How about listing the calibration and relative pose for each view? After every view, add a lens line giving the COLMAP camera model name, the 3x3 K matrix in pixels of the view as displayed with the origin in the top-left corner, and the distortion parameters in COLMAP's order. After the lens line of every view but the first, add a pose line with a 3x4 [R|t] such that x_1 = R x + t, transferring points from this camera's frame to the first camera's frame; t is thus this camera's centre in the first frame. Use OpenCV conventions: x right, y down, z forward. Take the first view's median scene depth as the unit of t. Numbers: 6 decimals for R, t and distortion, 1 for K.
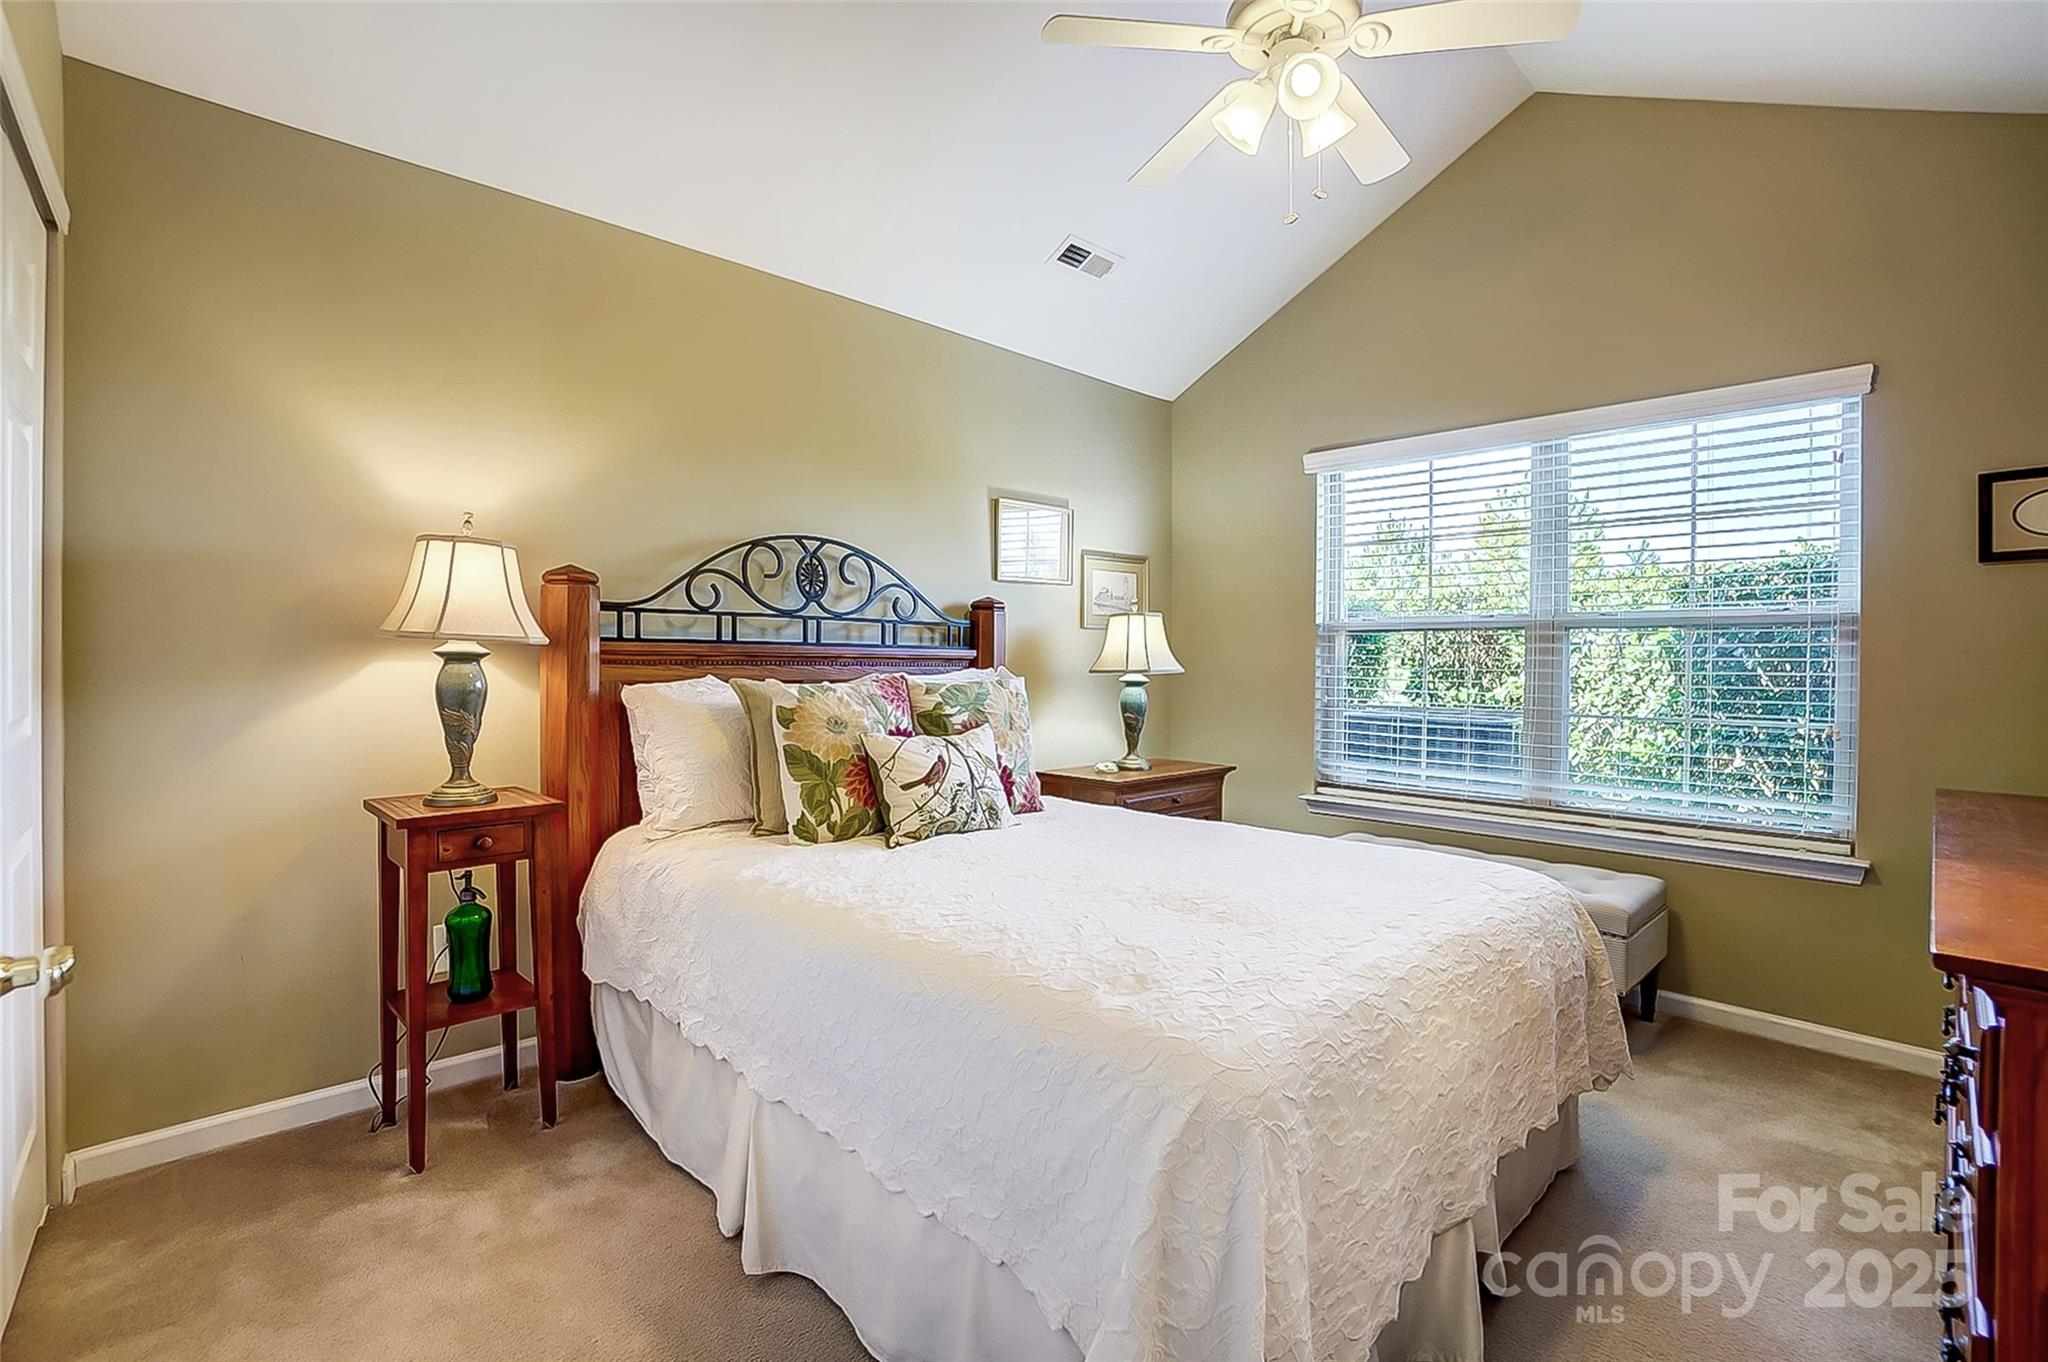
lens RADIAL K [[935.9, 0, 1016.2], [0, 935.9, 665.2], [0, 0, 1]] dist [-0.064211, 0.025000]
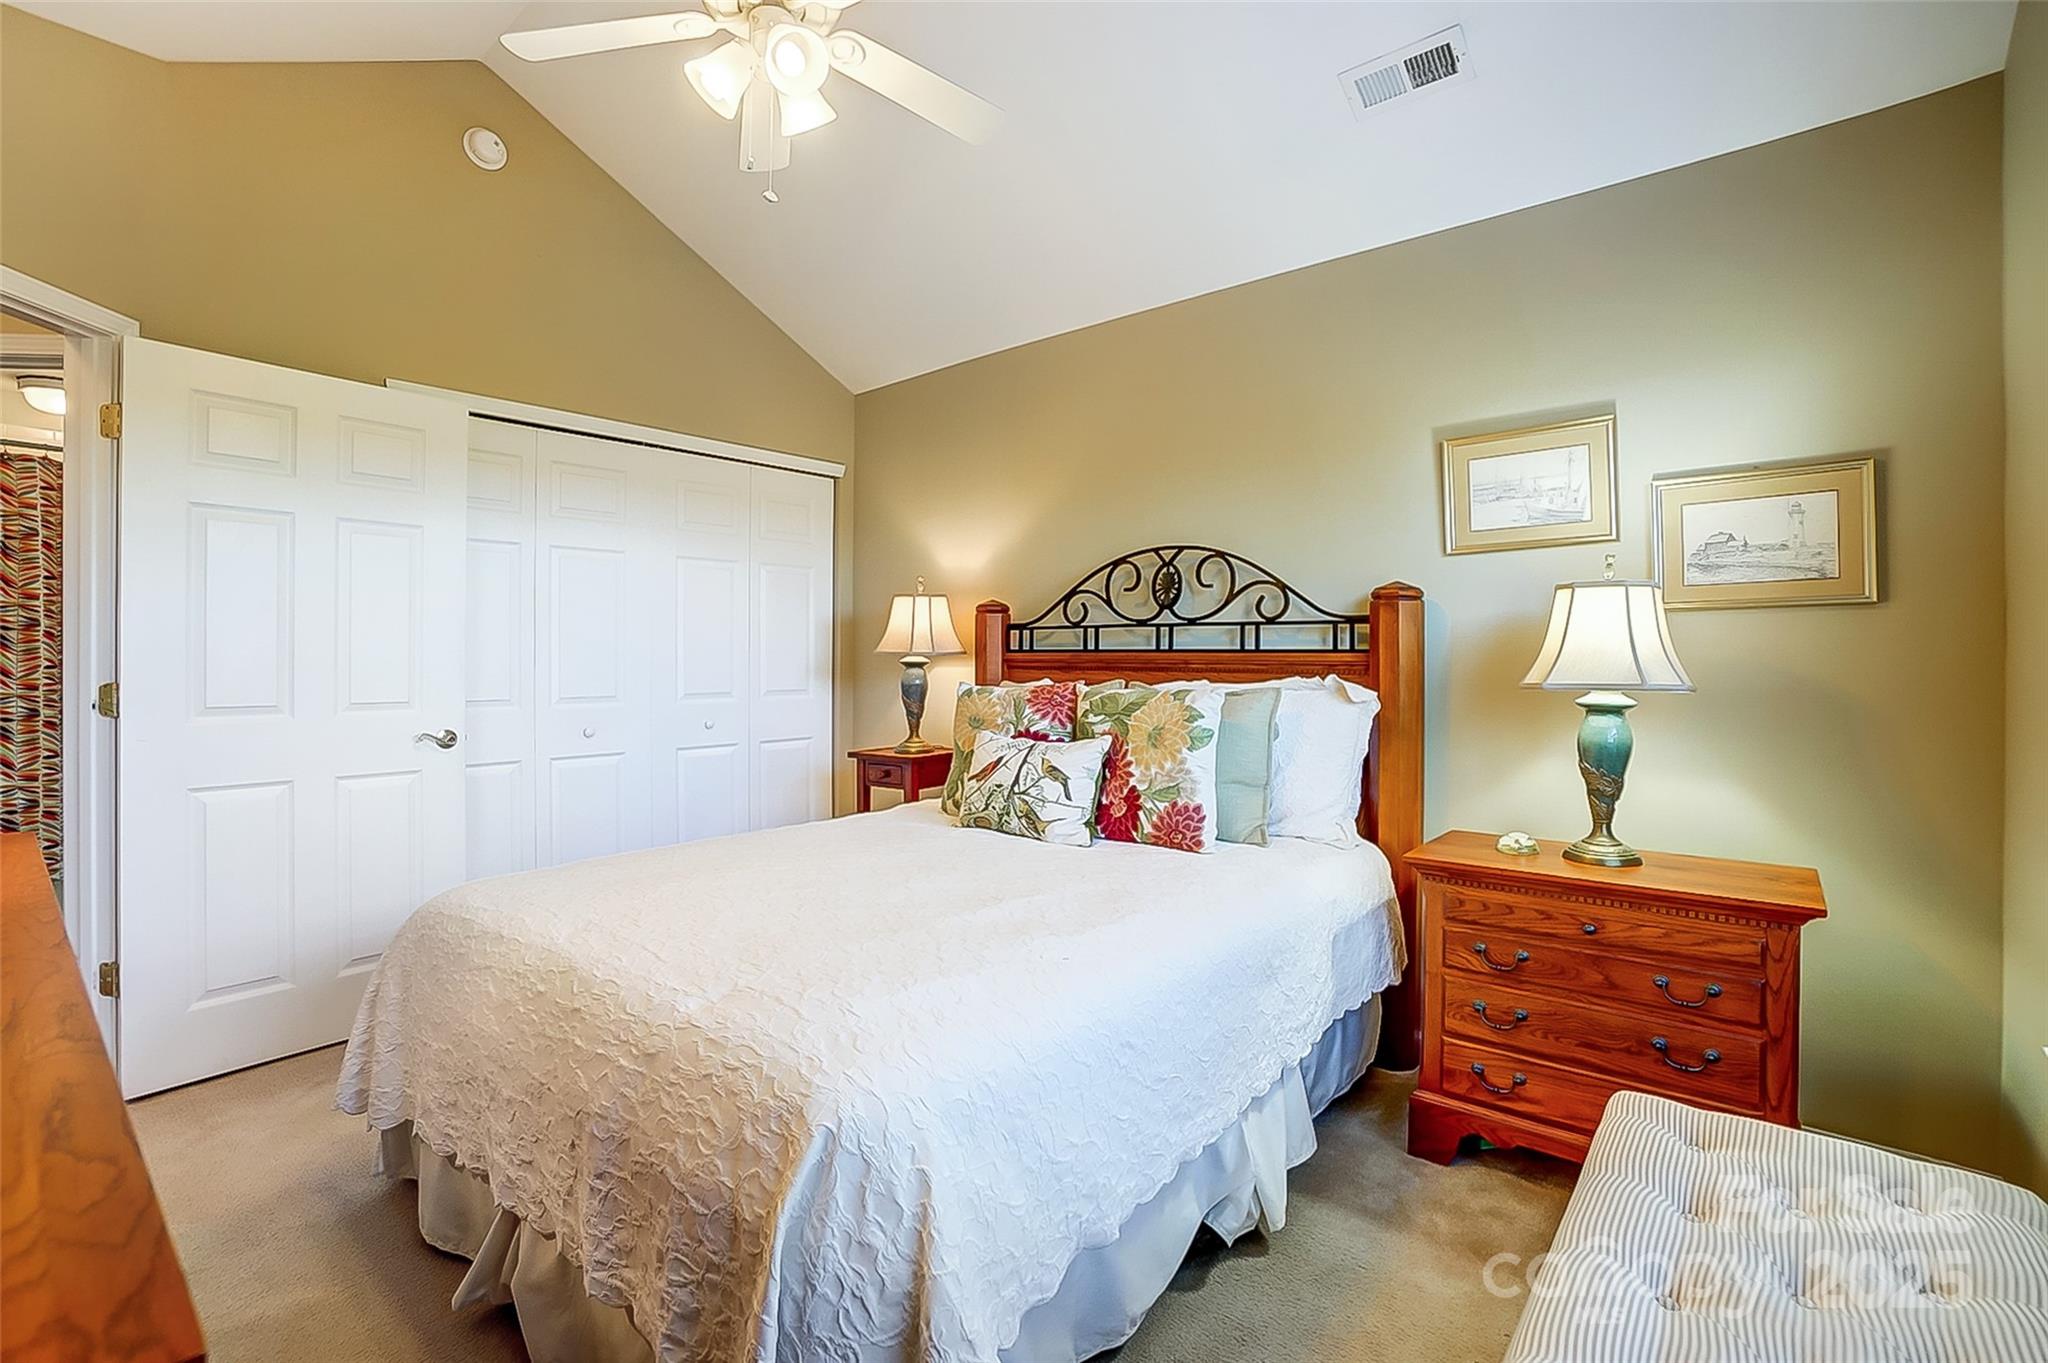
lens RADIAL K [[935.9, 0, 1016.2], [0, 935.9, 665.7], [0, 0, 1]] dist [-0.064211, 0.025000]
pose [[0.091912, 0.002498, -0.995764, 0.799176], [-0.003710, 0.999991, 0.002166, -0.007851], [0.995760, 0.003495, 0.091920, 0.747406]]
